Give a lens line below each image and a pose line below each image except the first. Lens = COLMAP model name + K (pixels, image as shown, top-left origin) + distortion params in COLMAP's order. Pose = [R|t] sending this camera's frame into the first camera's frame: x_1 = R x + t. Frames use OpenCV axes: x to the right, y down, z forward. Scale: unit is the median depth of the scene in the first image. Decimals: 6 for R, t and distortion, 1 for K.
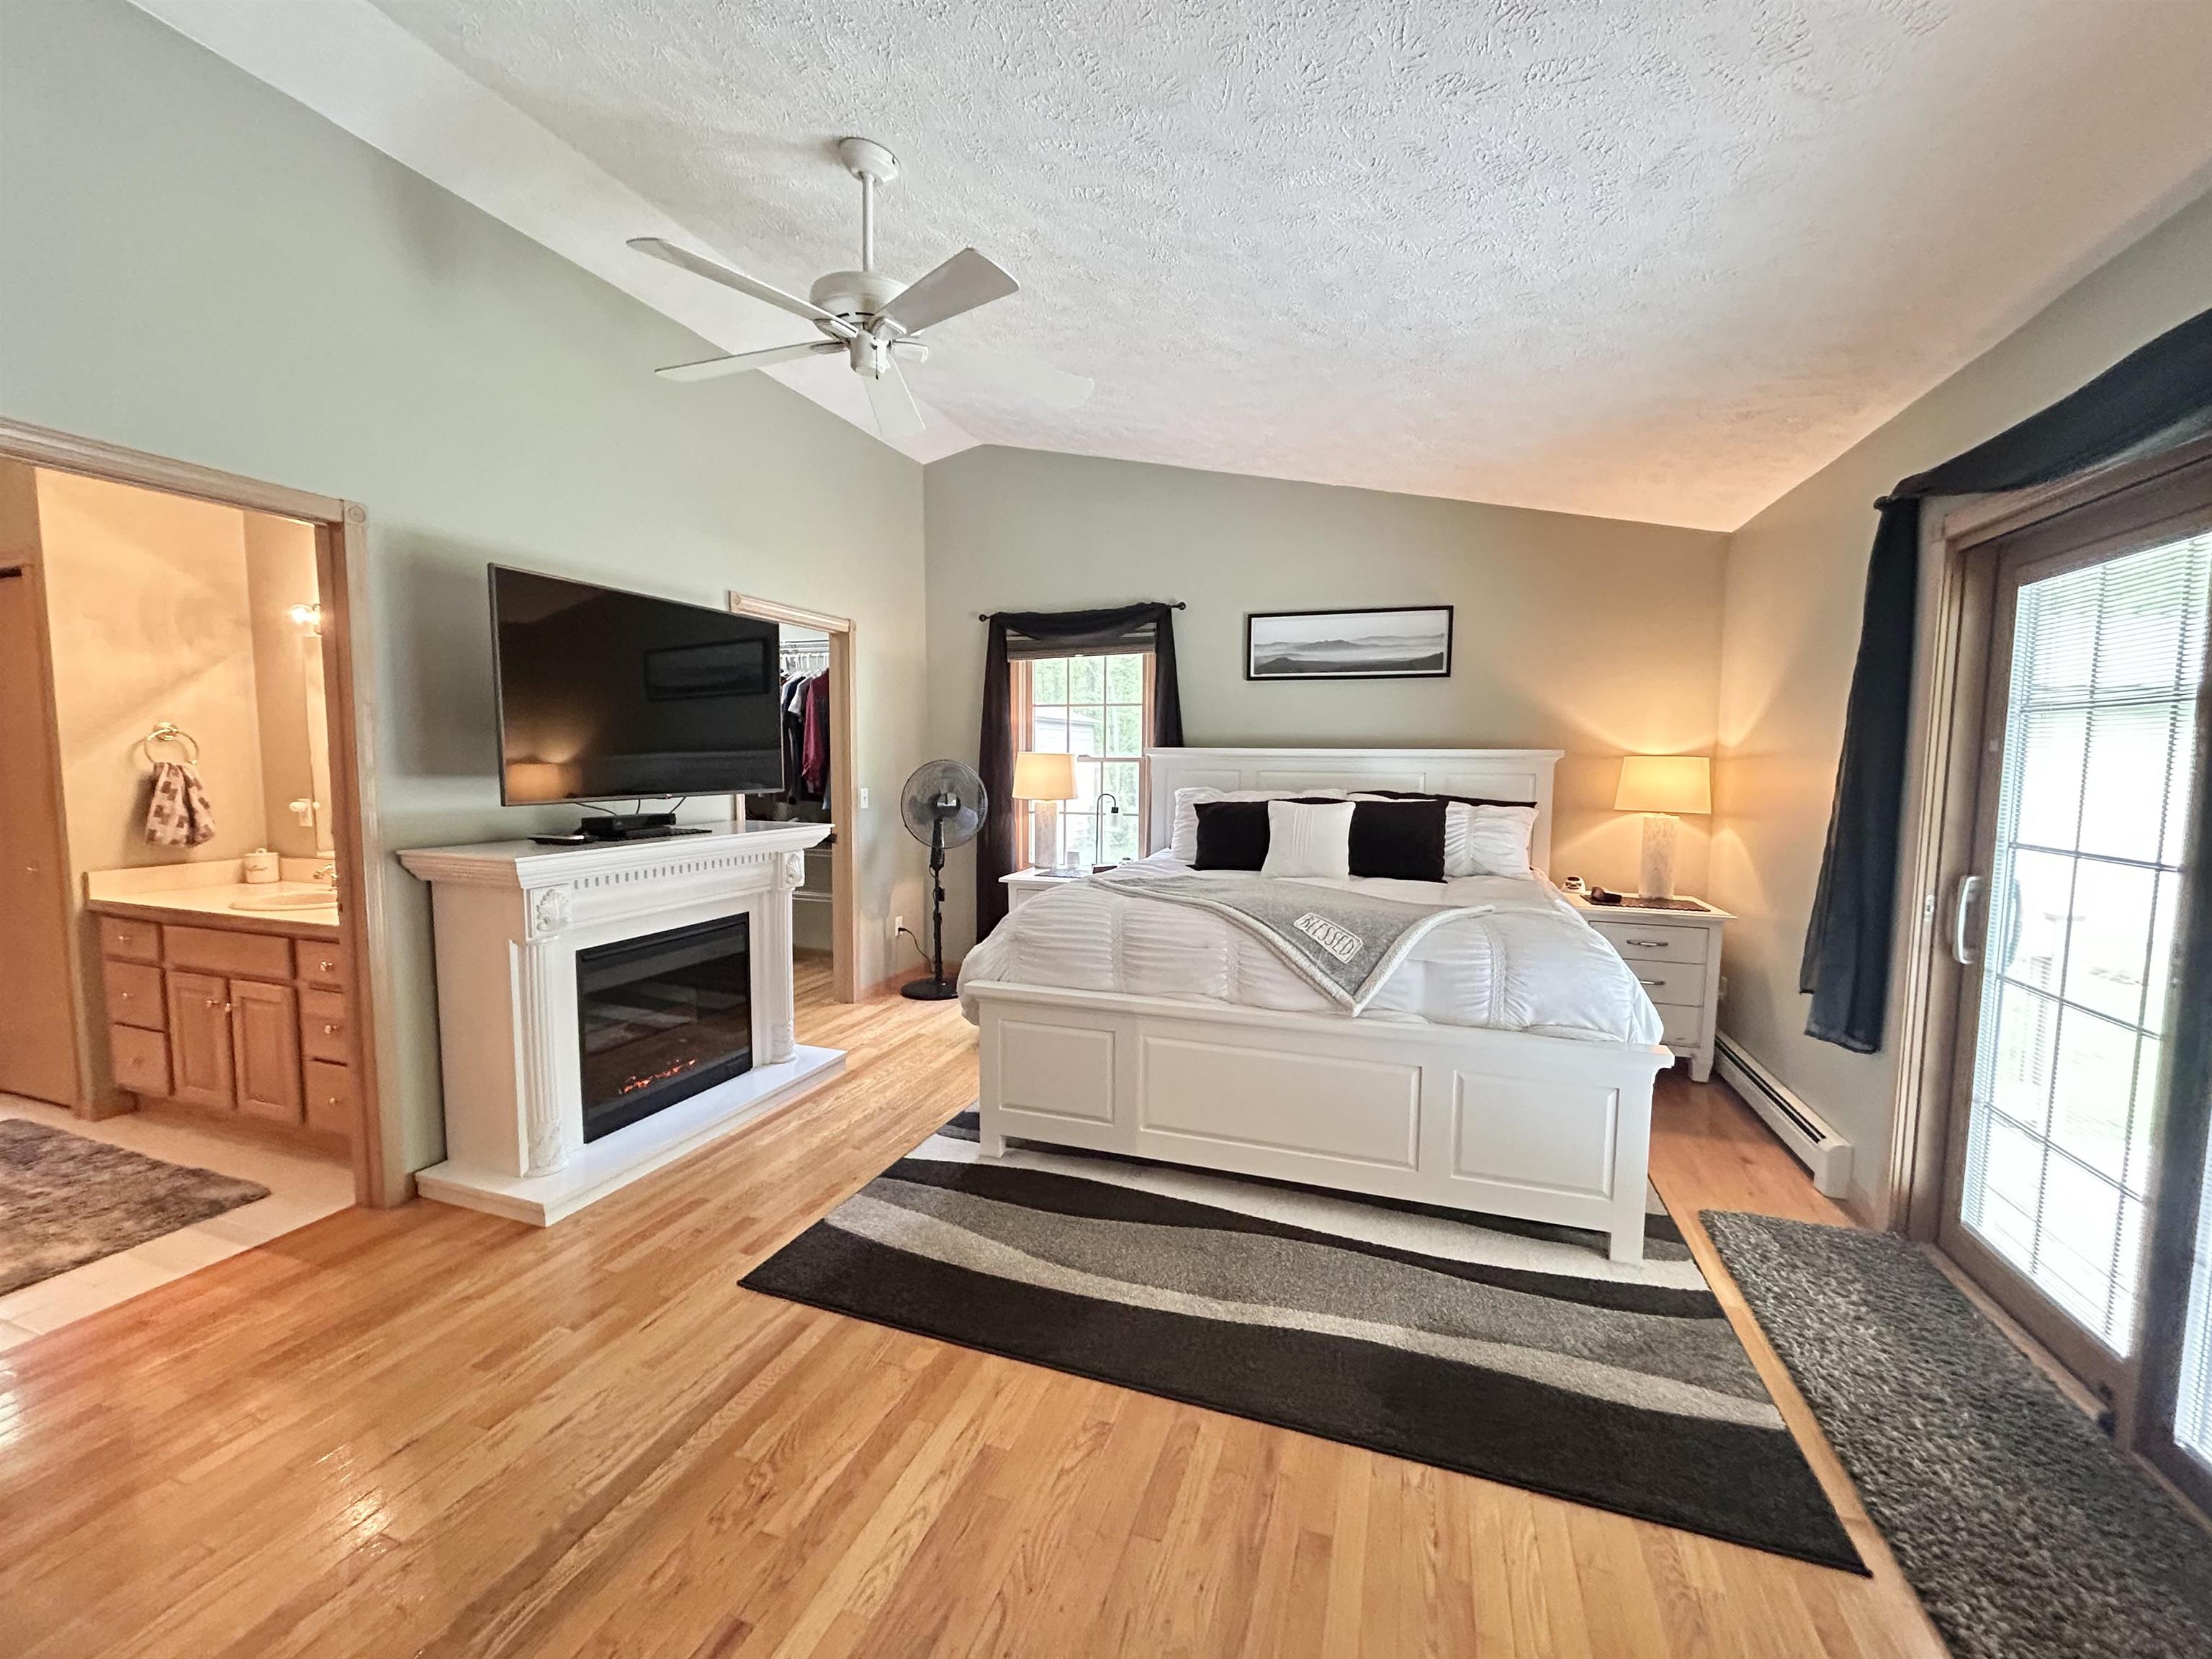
lens RADIAL K [[896.7, 0, 1106.0], [0, 896.7, 829.5], [0, 0, 1]] dist [0.000634, -0.000758]
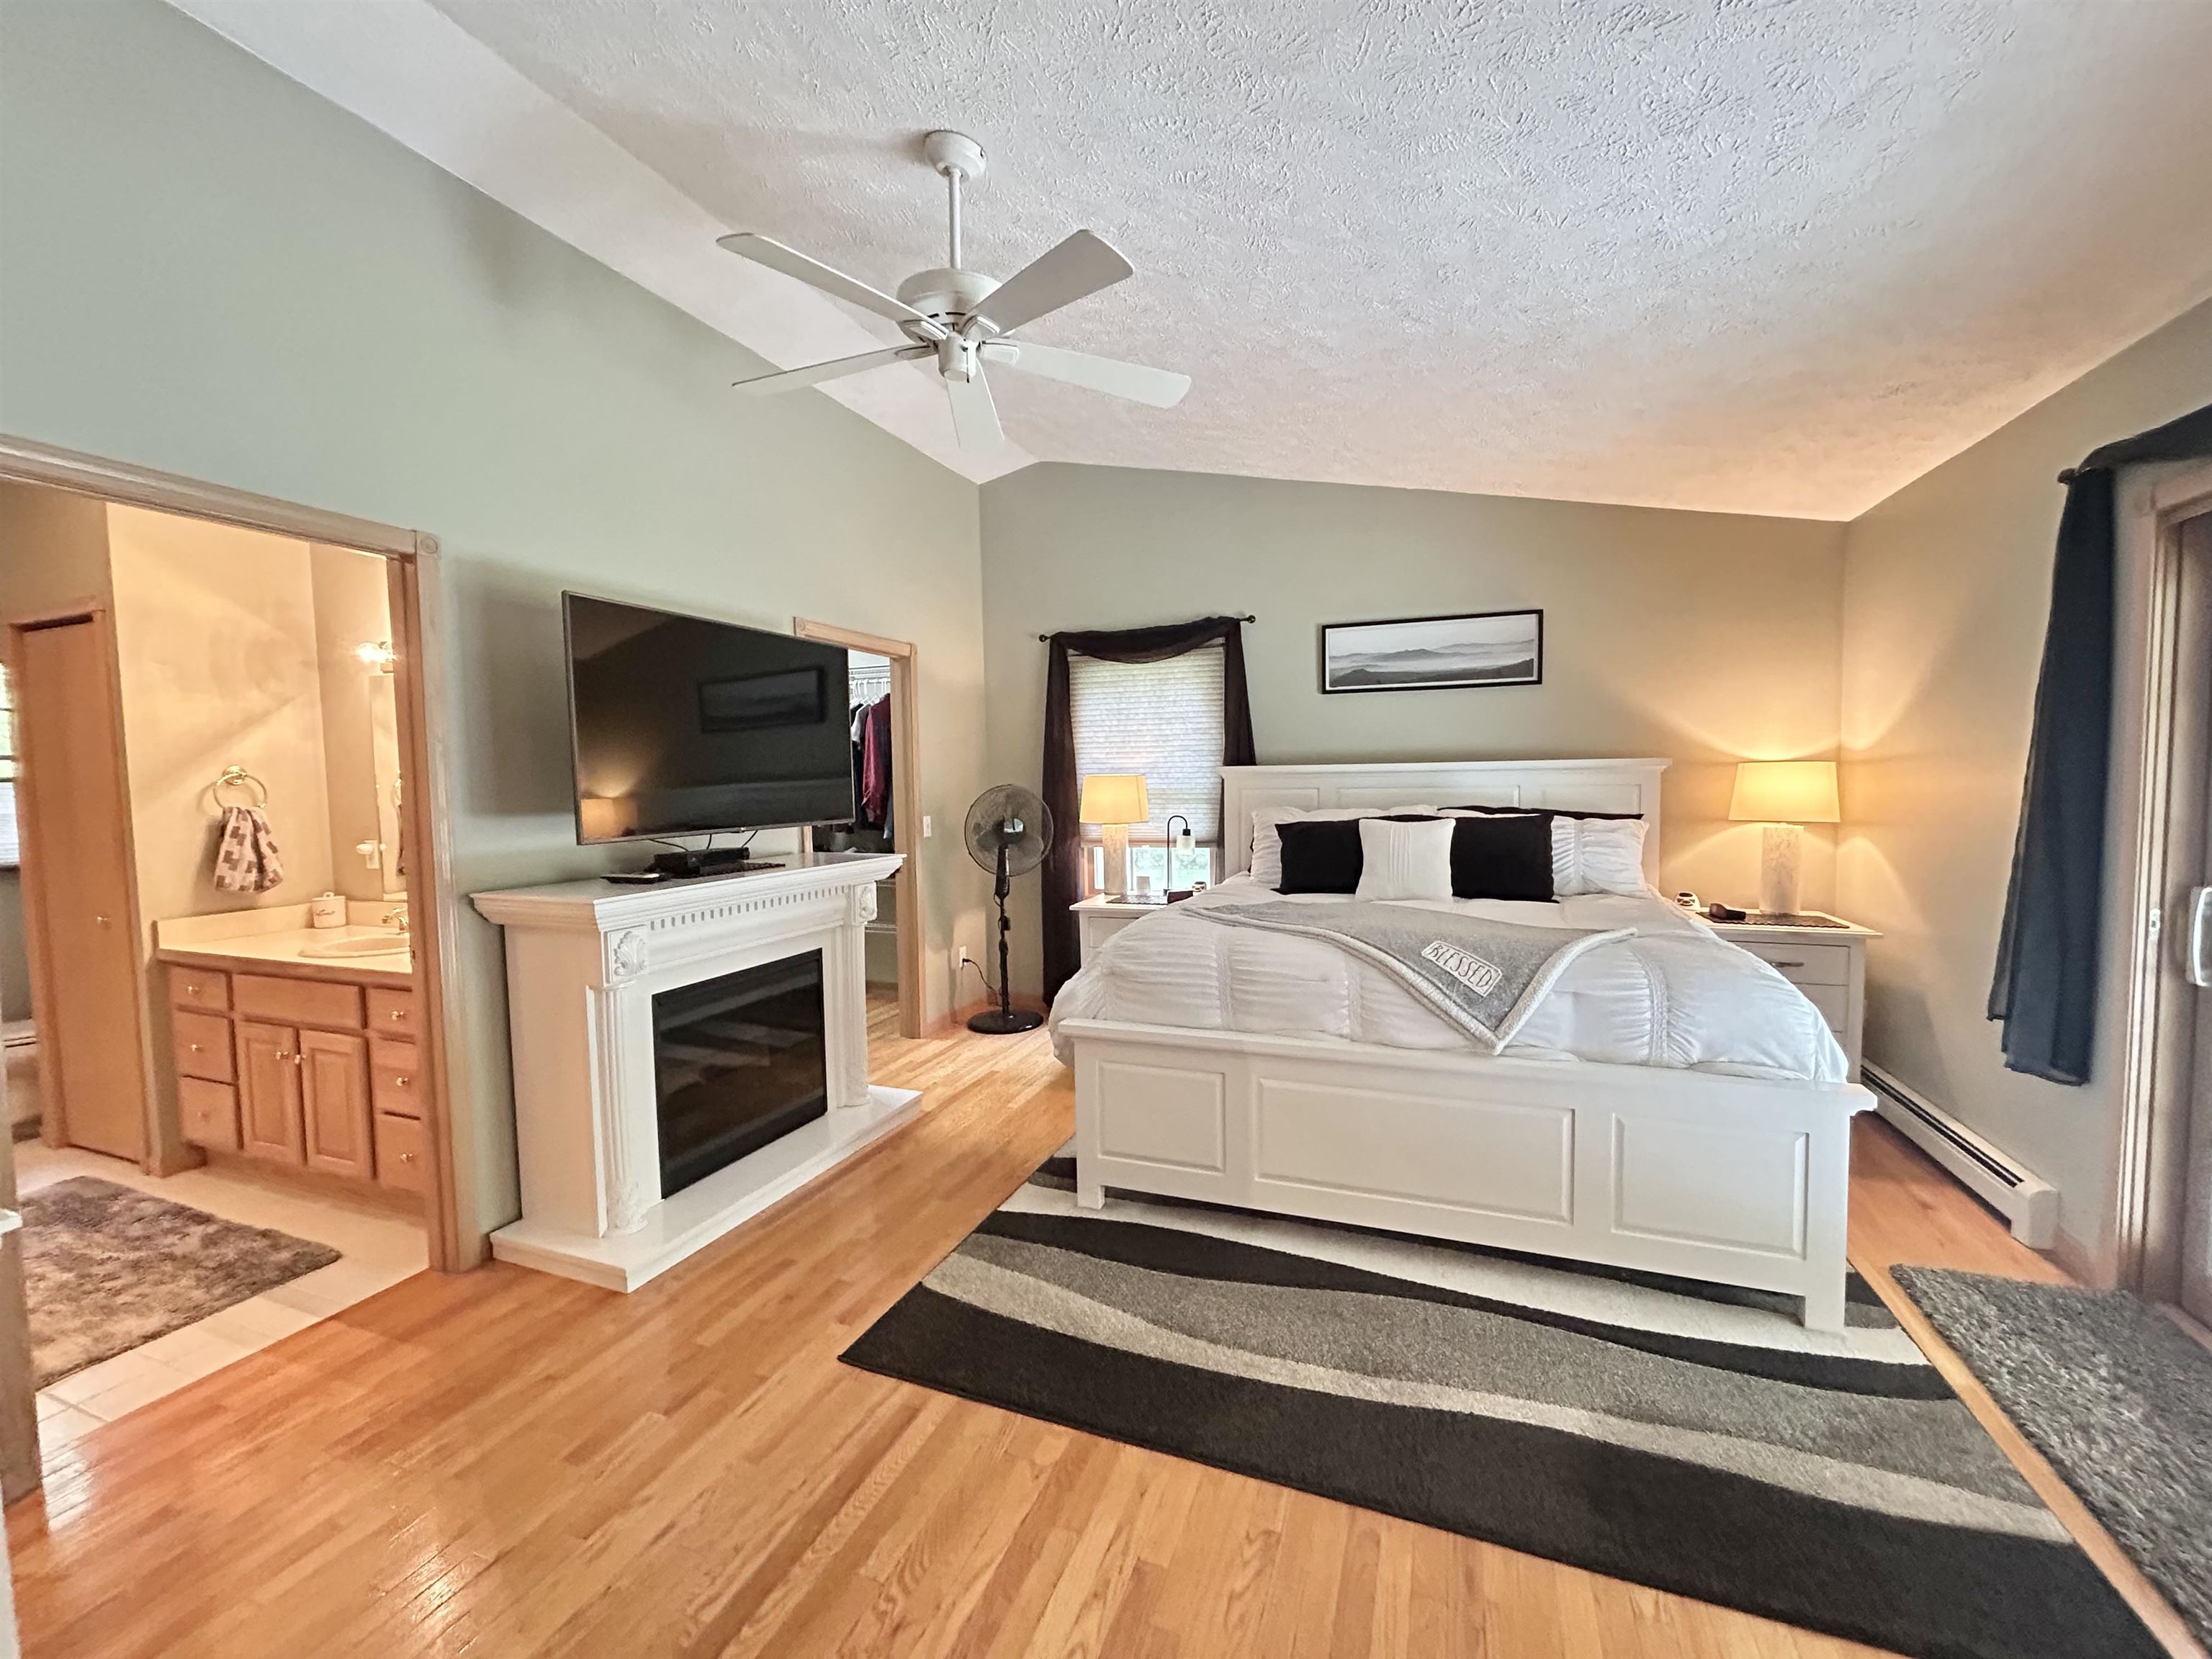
lens RADIAL K [[893.4, 0, 1106.0], [0, 893.4, 829.5], [0, 0, 1]] dist [0.001923, -0.001400]
pose [[0.999167, -0.023065, -0.033661, -0.081736], [0.022270, 0.999469, -0.023791, -0.007288], [0.034192, 0.023021, 0.999150, 0.071601]]
